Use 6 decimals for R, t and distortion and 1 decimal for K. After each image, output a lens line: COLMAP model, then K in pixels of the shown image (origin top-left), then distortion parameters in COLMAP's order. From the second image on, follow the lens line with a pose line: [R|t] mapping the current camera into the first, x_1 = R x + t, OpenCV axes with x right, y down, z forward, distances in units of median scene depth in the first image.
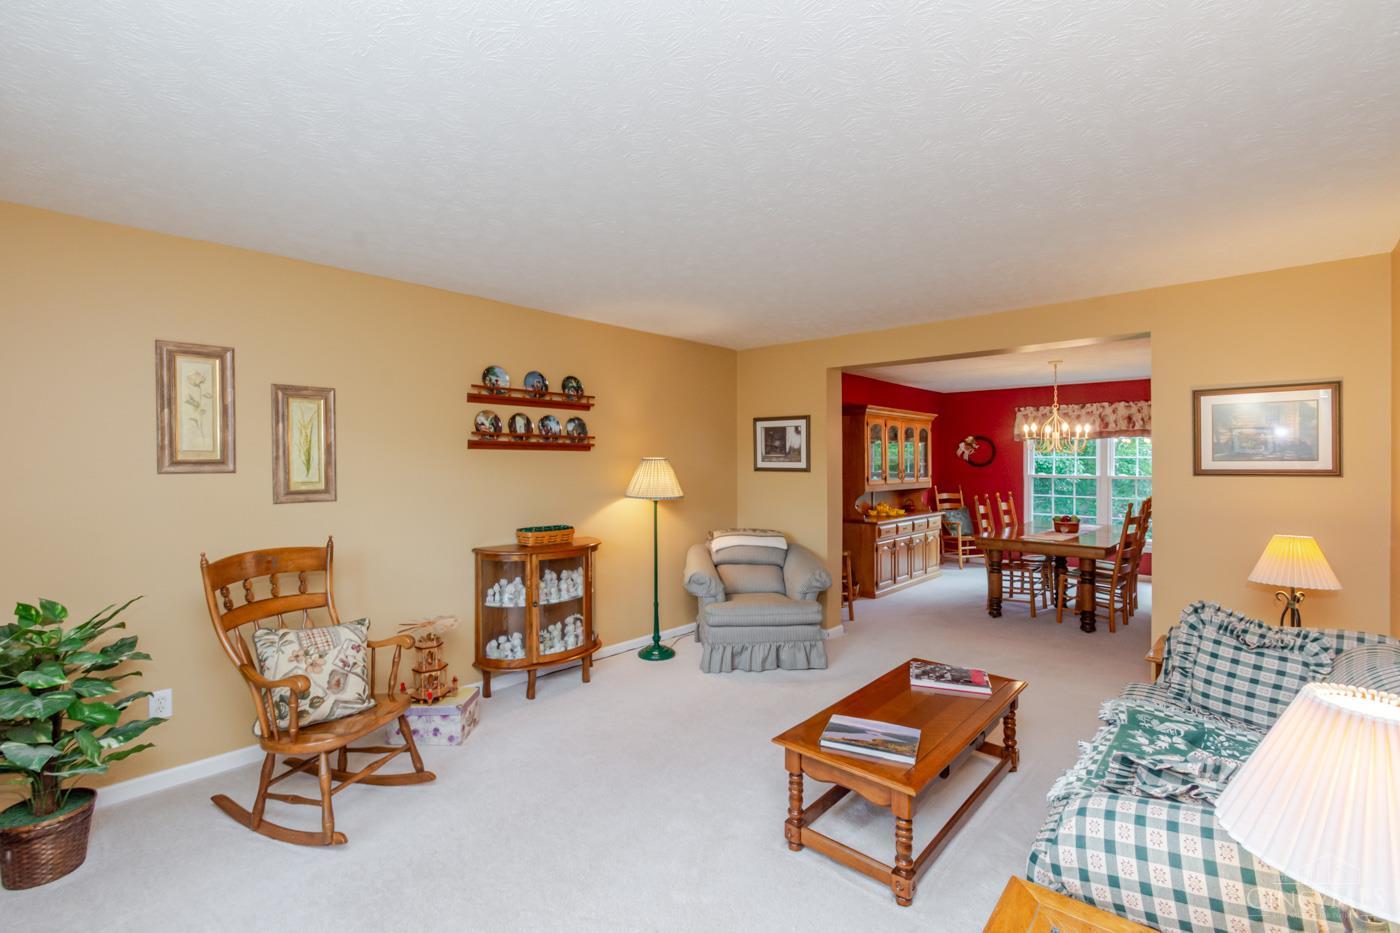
lens RADIAL K [[603.7, 0, 697.4], [0, 603.7, 462.5], [0, 0, 1]] dist [-0.000955, 0.000219]
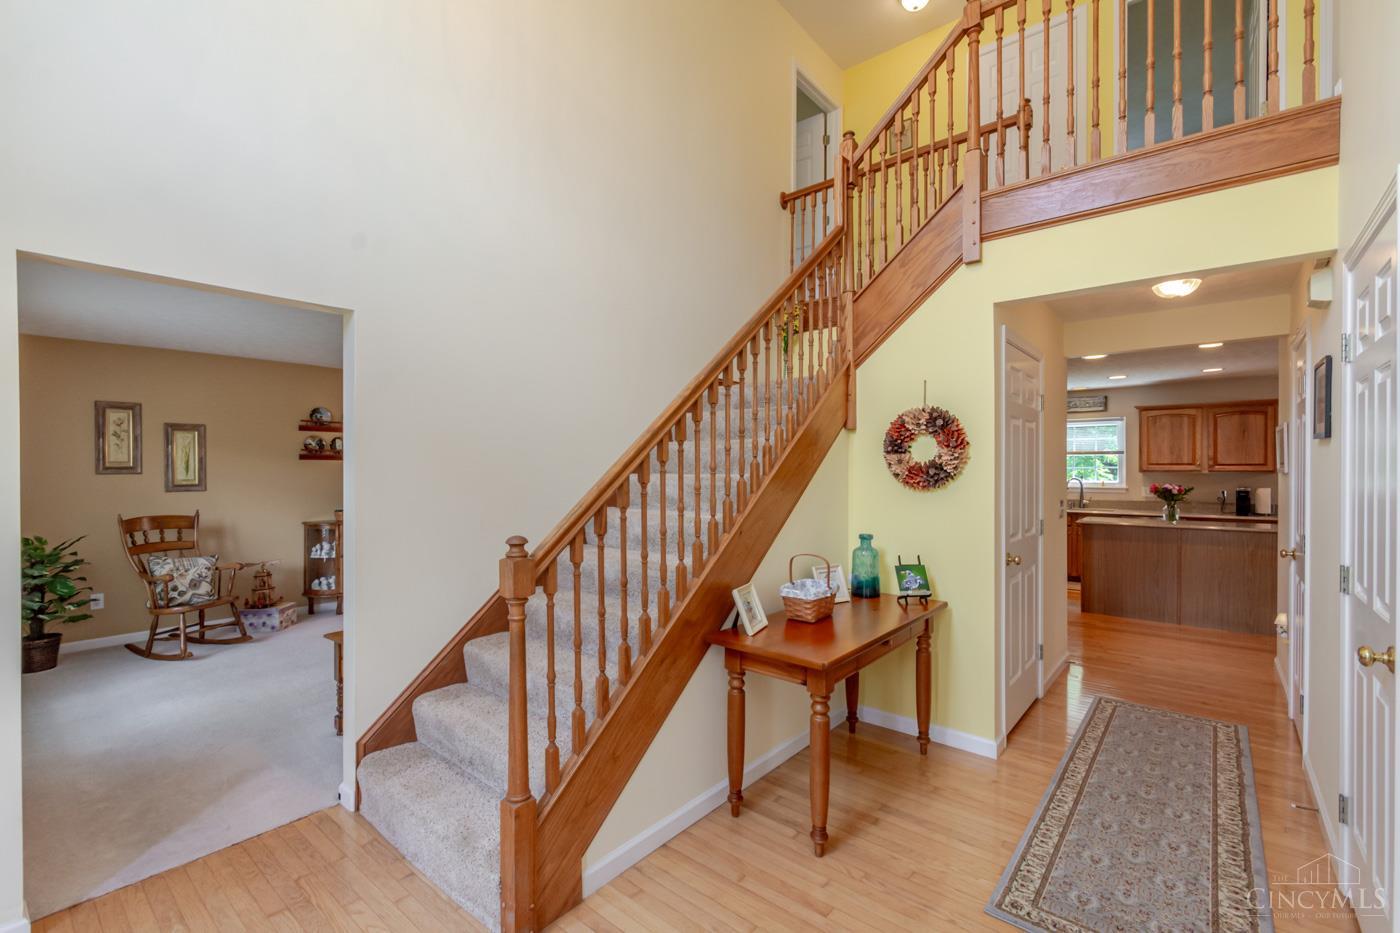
lens RADIAL K [[603.7, 0, 693.6], [0, 603.7, 467.0], [0, 0, 1]] dist [-0.000955, 0.000219]
pose [[0.999064, -0.004013, 0.043070, 0.798973], [0.004264, 0.999974, -0.005741, 0.013812], [-0.043046, 0.005919, 0.999056, -0.863083]]
